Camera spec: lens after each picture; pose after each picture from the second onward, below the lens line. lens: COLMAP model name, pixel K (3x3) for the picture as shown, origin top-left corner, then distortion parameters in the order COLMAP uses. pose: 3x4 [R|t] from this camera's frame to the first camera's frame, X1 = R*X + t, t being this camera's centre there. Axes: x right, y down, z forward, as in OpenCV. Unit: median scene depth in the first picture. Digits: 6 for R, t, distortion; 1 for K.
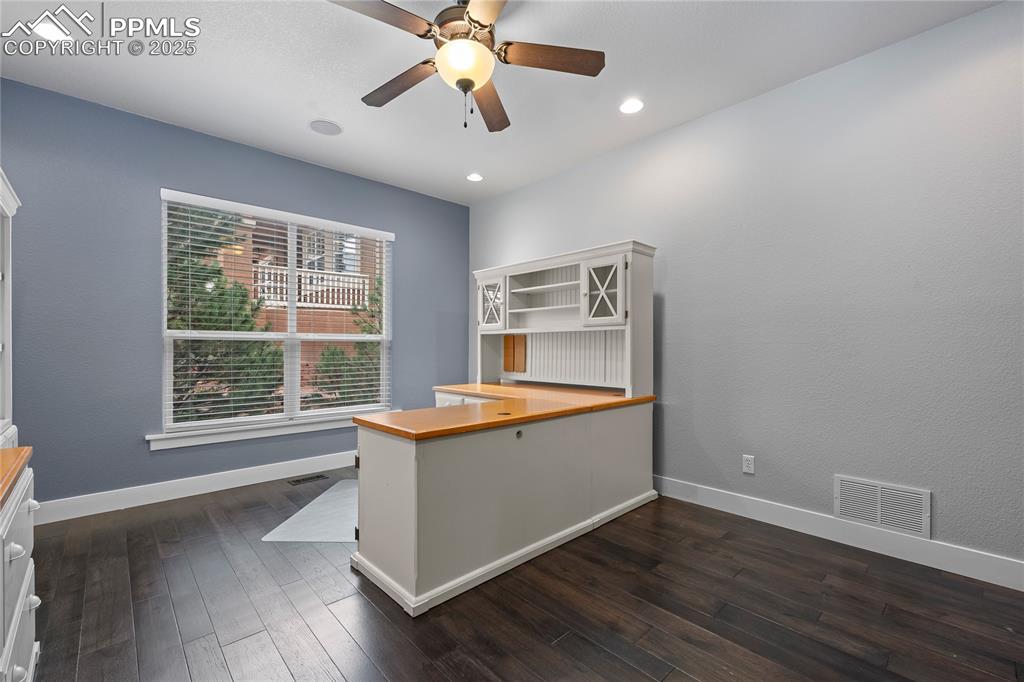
lens RADIAL K [[427.1, 0, 508.1], [0, 427.1, 343.1], [0, 0, 1]] dist [0.000210, -0.000030]
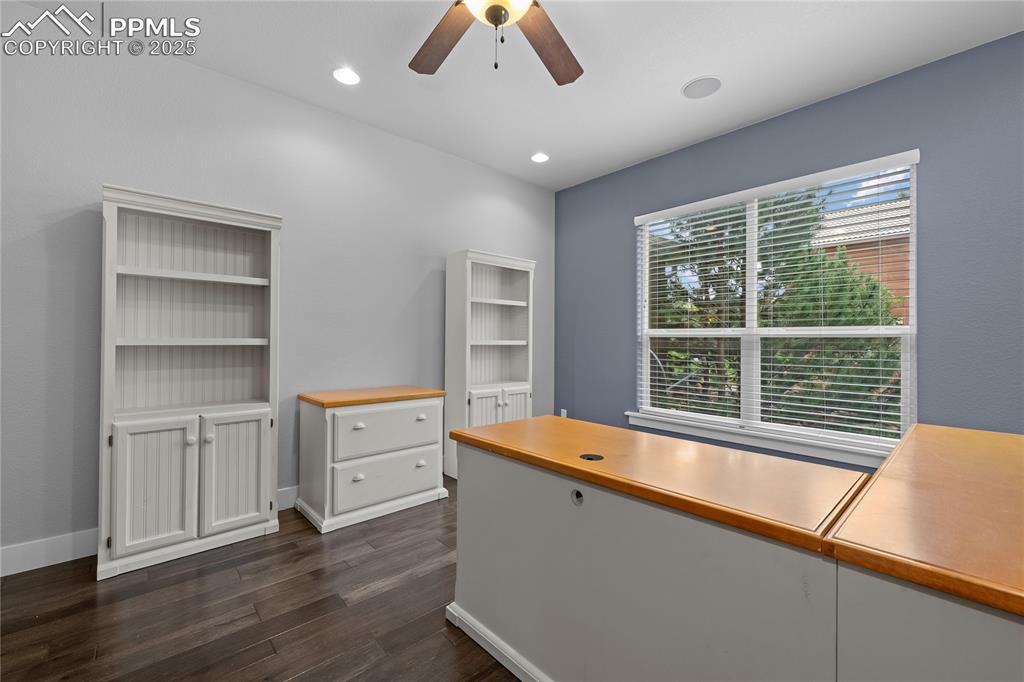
lens RADIAL K [[420.4, 0, 515.4], [0, 420.4, 338.6], [0, 0, 1]] dist [-0.000291, -0.000024]
pose [[0.000436, -0.007046, -0.999975, 0.391593], [-0.000177, 0.999975, -0.007046, 0.003695], [1.000000, 0.000180, 0.000435, 0.604792]]
